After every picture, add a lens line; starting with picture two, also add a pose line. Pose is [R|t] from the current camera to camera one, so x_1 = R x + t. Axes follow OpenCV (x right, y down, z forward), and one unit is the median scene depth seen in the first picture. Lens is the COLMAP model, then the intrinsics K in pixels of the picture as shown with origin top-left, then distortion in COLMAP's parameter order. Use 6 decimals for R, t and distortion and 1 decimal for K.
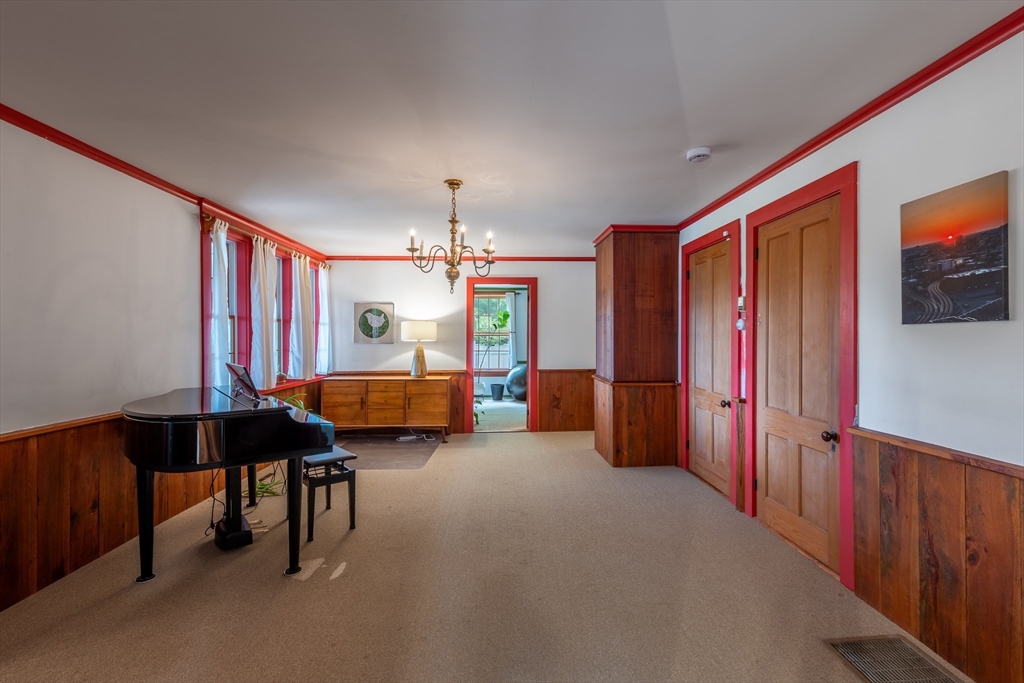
lens RADIAL K [[449.6, 0, 519.2], [0, 449.6, 339.3], [0, 0, 1]] dist [0.009477, -0.001294]
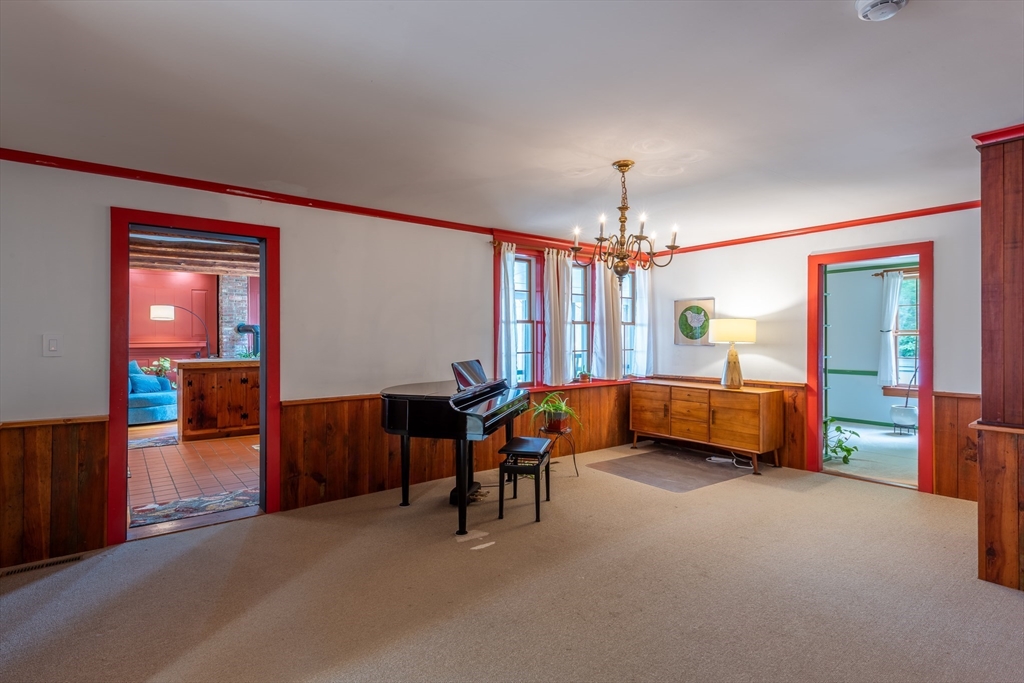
lens RADIAL K [[509.7, 0, 510.4], [0, 509.7, 339.6], [0, 0, 1]] dist [0.018233, -0.002572]
pose [[0.579461, 0.003373, -0.814993, 0.312099], [-0.002014, 0.999994, 0.002707, -0.004678], [0.814998, 0.000072, 0.579464, 0.141316]]
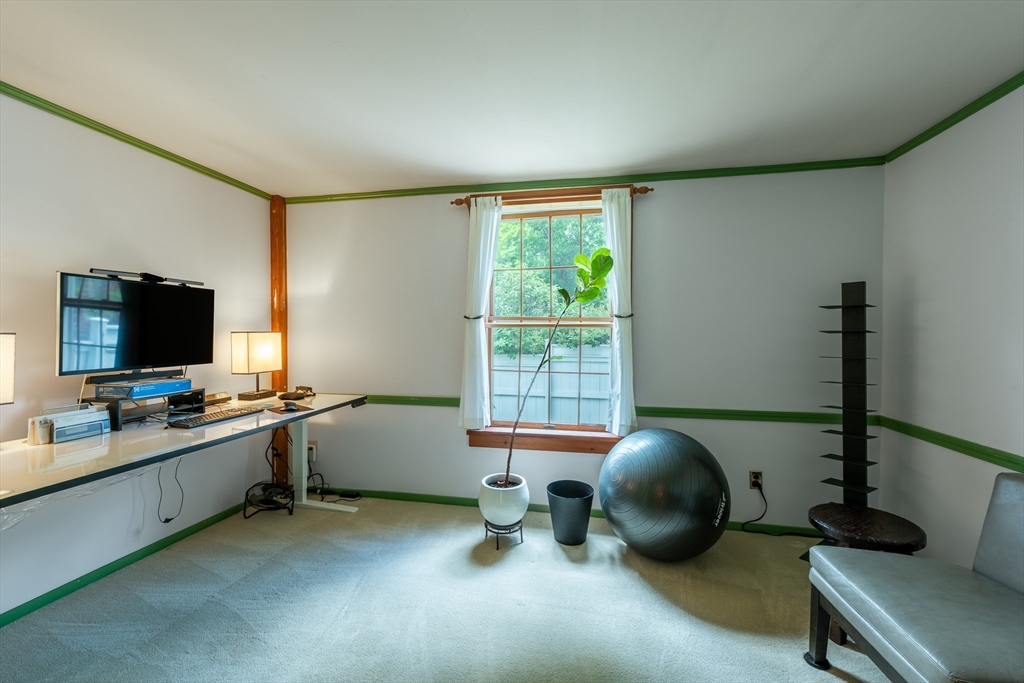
lens RADIAL K [[431.0, 0, 513.2], [0, 431.0, 333.2], [0, 0, 1]] dist [0.002776, 0.000098]
pose [[0.970432, 0.005942, -0.241302, -0.028635], [-0.006277, 0.999980, -0.000616, -0.005250], [0.241294, 0.002113, 0.970450, 1.186166]]
